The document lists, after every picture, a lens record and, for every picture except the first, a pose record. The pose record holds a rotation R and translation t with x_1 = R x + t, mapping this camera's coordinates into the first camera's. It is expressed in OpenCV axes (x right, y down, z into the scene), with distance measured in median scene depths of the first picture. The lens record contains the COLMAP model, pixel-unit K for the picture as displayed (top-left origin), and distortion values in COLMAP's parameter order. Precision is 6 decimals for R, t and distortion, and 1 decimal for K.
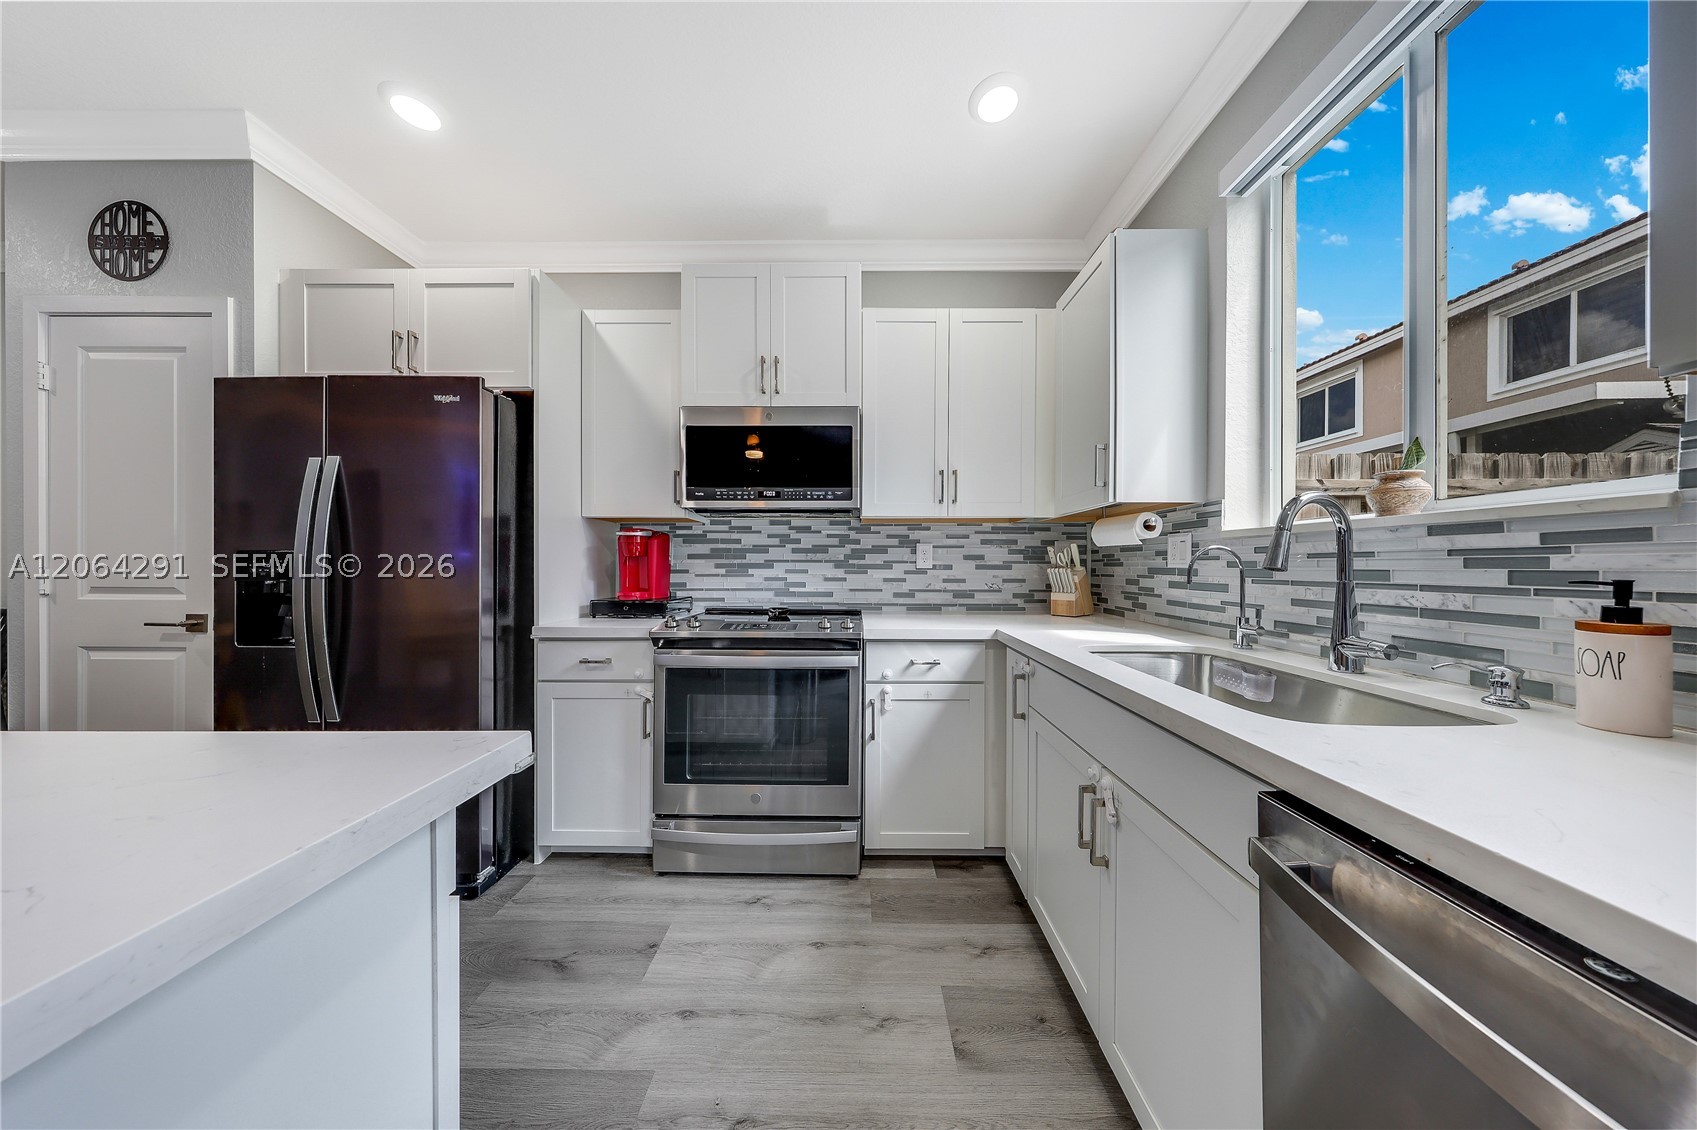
lens RADIAL K [[490.5, 0, 849.7], [0, 490.5, 567.6], [0, 0, 1]] dist [-0.002649, 0.000552]
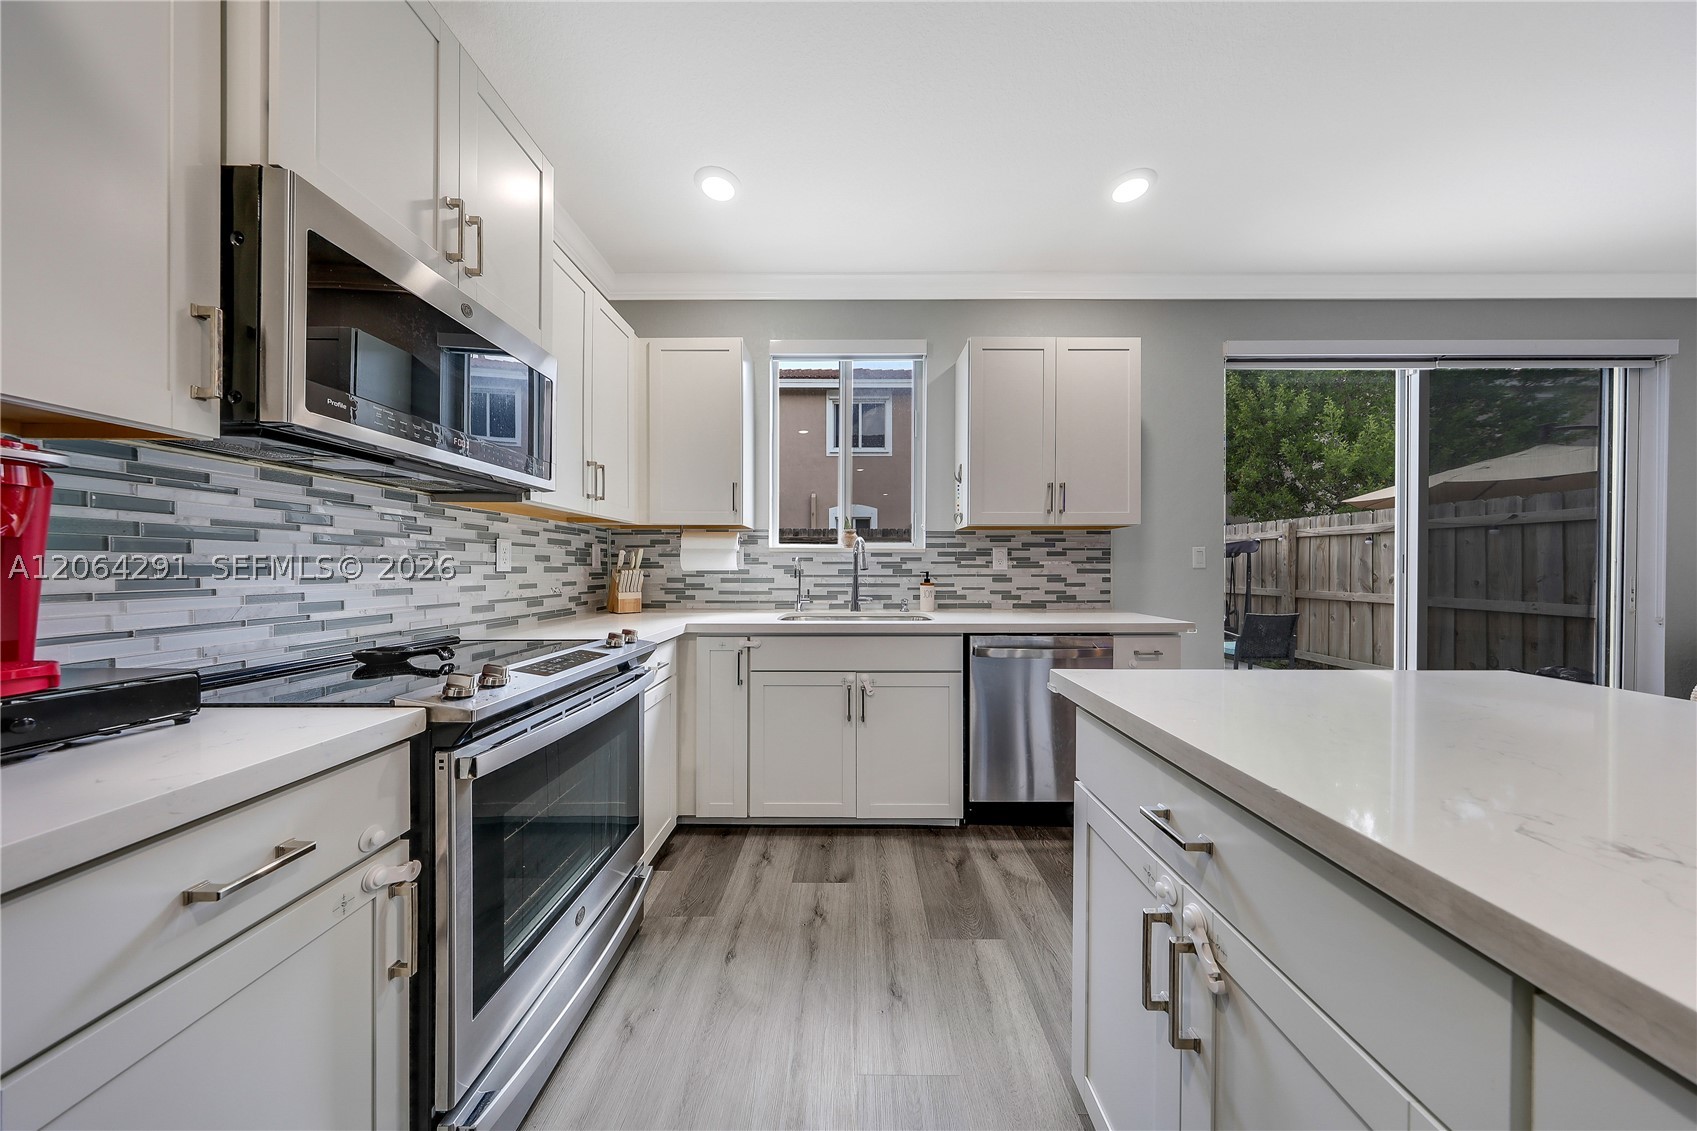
lens RADIAL K [[490.5, 0, 852.0], [0, 490.5, 570.5], [0, 0, 1]] dist [-0.002649, 0.000552]
pose [[-0.004571, -0.007935, 0.999958, -0.857350], [0.003756, 0.999961, 0.007952, -0.005689], [-0.999983, 0.003792, -0.004541, 0.626784]]
